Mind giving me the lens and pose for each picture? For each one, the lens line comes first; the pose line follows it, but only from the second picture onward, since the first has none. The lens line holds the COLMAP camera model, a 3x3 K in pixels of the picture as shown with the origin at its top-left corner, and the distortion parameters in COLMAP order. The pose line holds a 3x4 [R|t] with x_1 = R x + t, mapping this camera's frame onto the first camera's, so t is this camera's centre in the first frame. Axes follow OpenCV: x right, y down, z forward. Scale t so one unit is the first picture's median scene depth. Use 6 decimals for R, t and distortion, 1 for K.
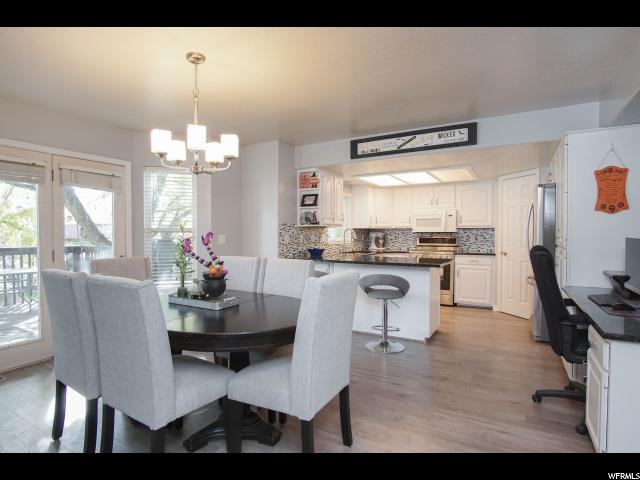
lens RADIAL K [[343.6, 0, 316.7], [0, 343.6, 241.8], [0, 0, 1]] dist [-0.031563, 0.003056]
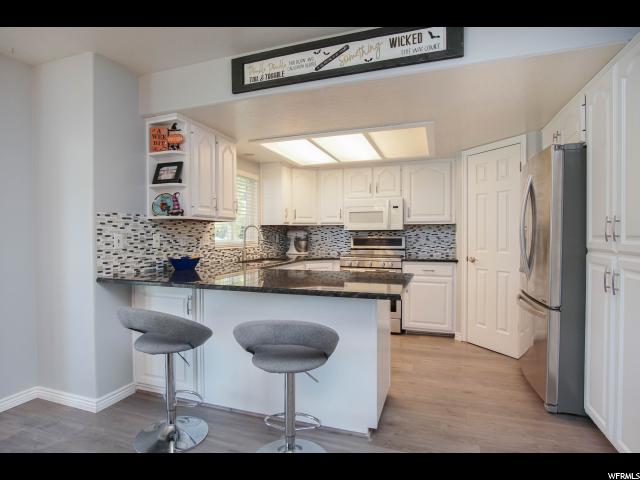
lens RADIAL K [[343.6, 0, 317.3], [0, 343.6, 241.6], [0, 0, 1]] dist [-0.031563, 0.003056]
pose [[0.981532, -0.006931, 0.191174, 0.104757], [0.007650, 0.999966, -0.003021, -0.003666], [-0.191146, 0.004428, 0.981552, 0.370490]]
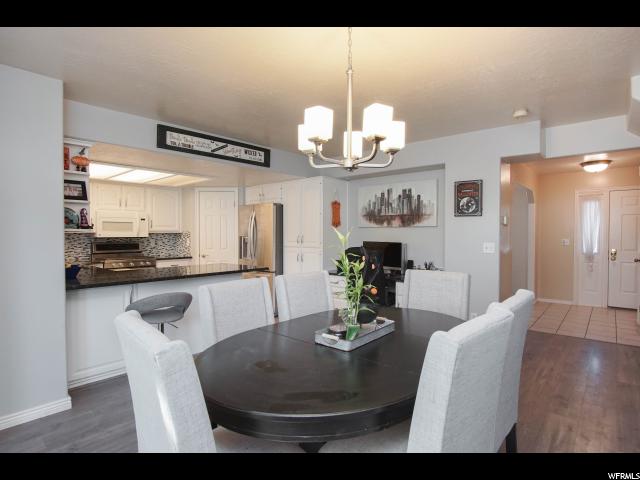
lens RADIAL K [[343.6, 0, 315.2], [0, 343.6, 239.0], [0, 0, 1]] dist [-0.031563, 0.003056]
pose [[0.194287, -0.014752, 0.980834, -0.498060], [0.026380, 0.999604, 0.009808, -0.023439], [-0.980590, 0.023969, 0.194599, 0.411776]]
